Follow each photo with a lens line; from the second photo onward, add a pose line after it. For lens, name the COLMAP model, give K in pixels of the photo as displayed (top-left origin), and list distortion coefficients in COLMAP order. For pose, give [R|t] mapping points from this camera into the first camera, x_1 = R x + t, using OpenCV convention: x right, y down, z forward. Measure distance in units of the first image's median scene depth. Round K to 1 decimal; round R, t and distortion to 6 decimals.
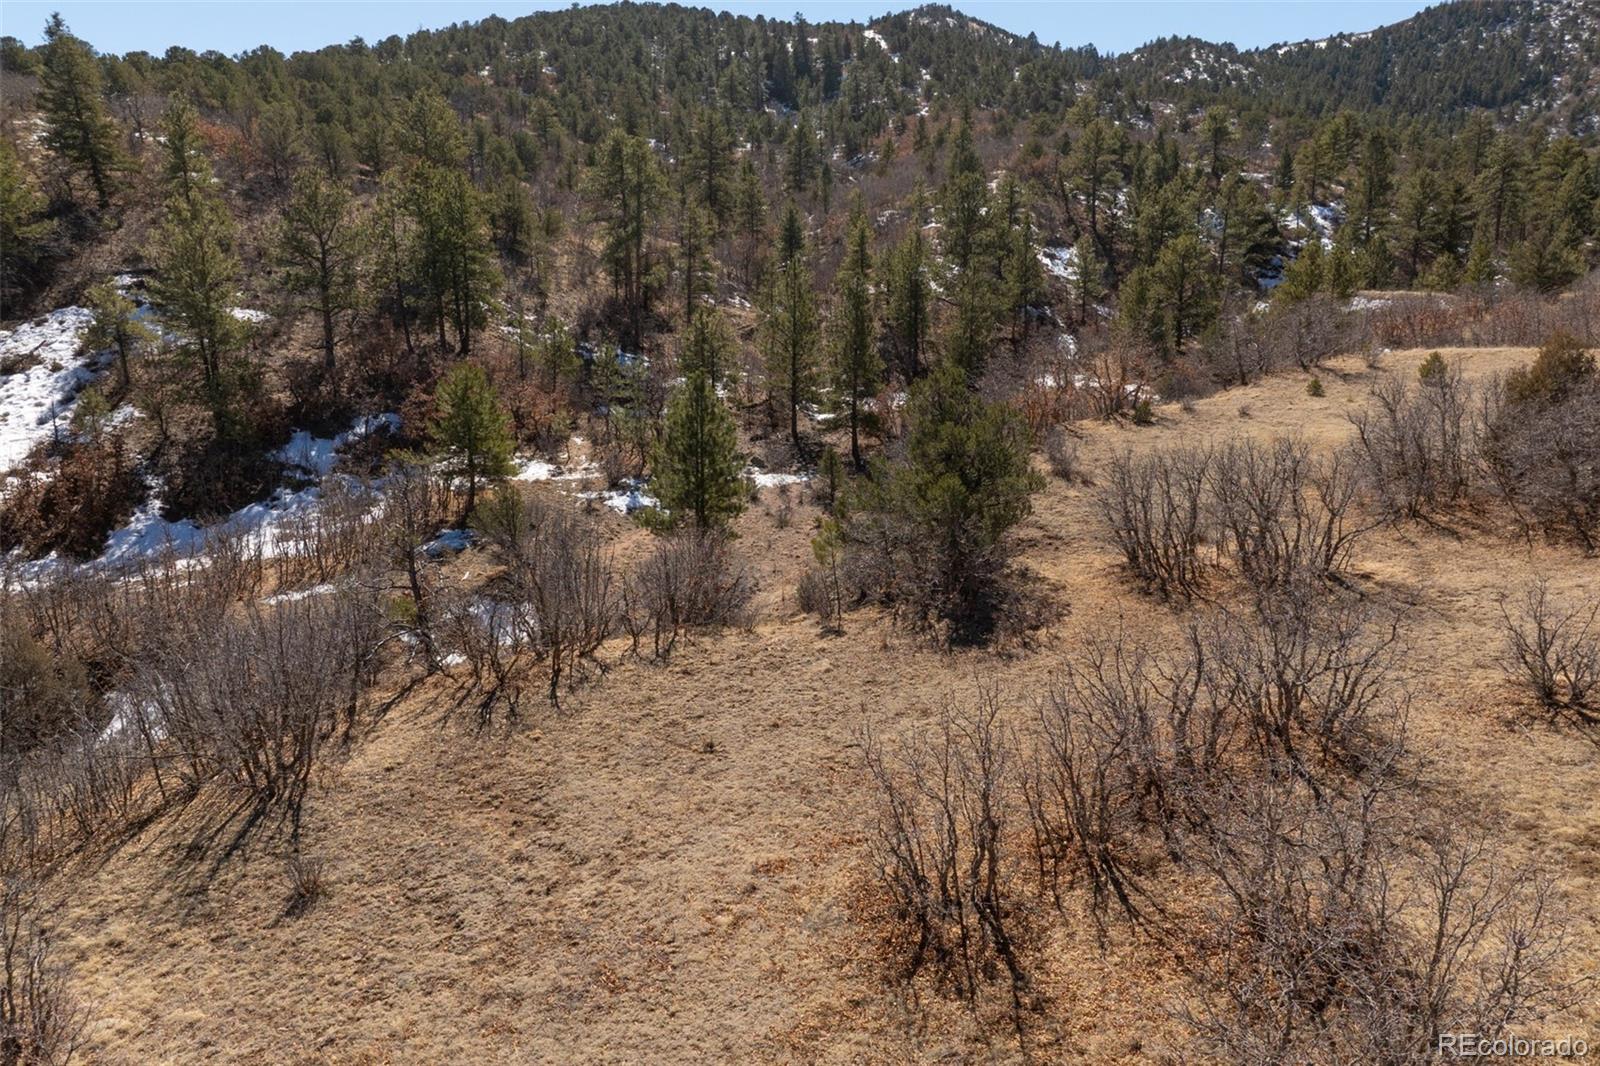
lens RADIAL K [[1112.9, 0, 806.4], [0, 1112.9, 527.7], [0, 0, 1]] dist [-0.059390, 0.024421]
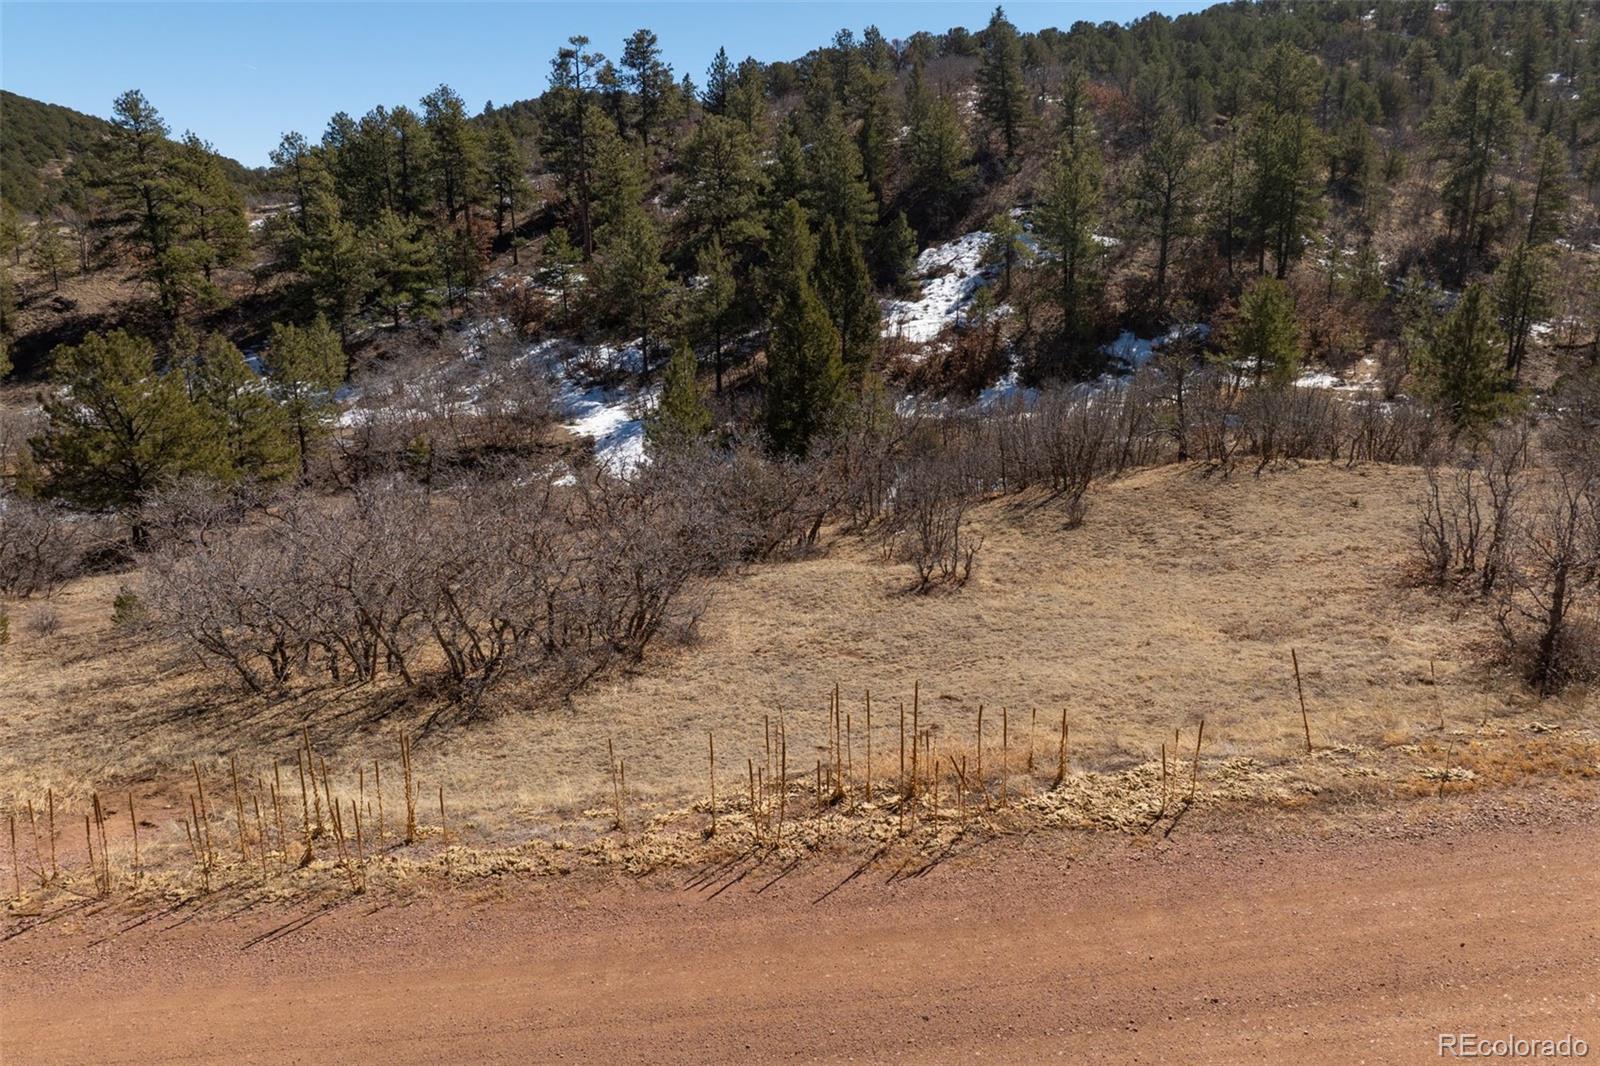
lens RADIAL K [[1112.9, 0, 802.8], [0, 1112.9, 533.6], [0, 0, 1]] dist [-0.059390, 0.024421]
pose [[0.749548, 0.172378, -0.639112, 0.087910], [-0.146507, 0.984754, 0.093779, 0.063921], [0.645534, 0.023342, 0.763375, -0.157362]]
